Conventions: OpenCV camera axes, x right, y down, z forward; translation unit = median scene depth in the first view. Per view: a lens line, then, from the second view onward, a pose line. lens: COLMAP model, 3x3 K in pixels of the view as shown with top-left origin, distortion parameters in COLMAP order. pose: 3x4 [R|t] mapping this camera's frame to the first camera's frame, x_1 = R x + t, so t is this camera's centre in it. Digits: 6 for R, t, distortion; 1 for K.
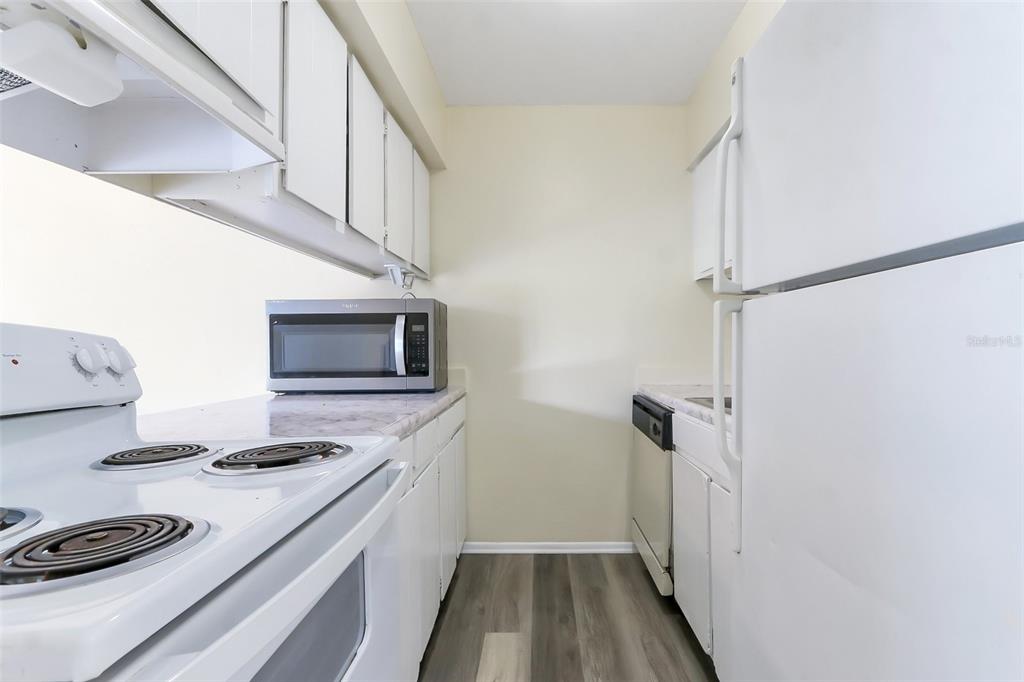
lens RADIAL K [[495.3, 0, 513.4], [0, 495.3, 340.4], [0, 0, 1]] dist [0.005319, 0.000453]
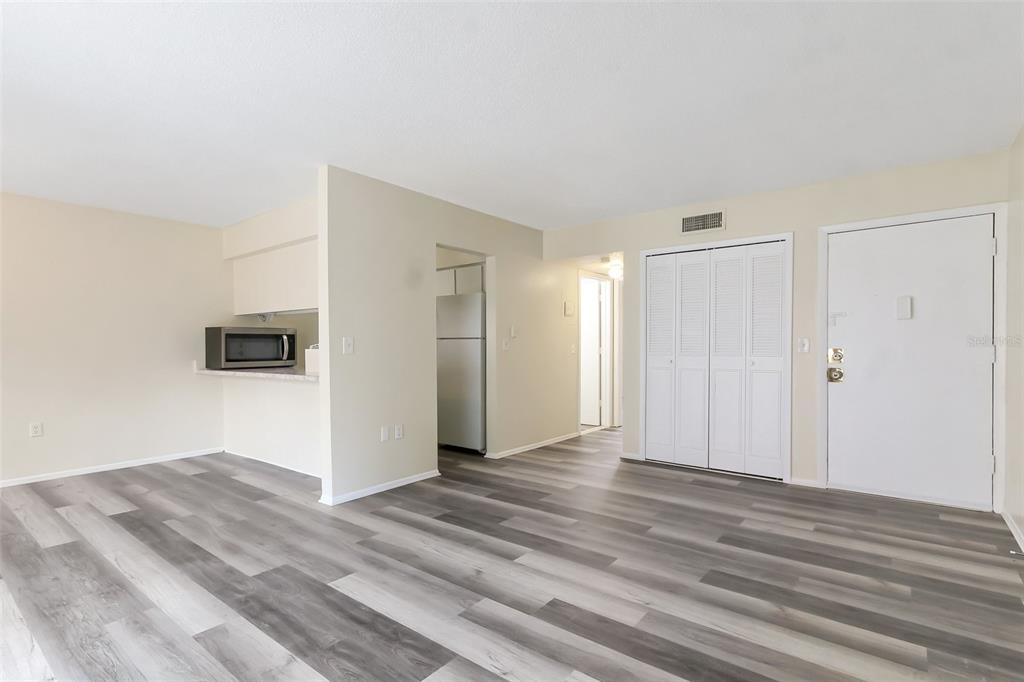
lens RADIAL K [[495.3, 0, 536.9], [0, 495.3, 345.2], [0, 0, 1]] dist [0.005319, 0.000453]
pose [[0.551417, 0.004503, 0.834218, -1.549753], [0.002549, 0.999972, -0.007082, 0.018340], [-0.834226, 0.006031, 0.551390, -1.355013]]
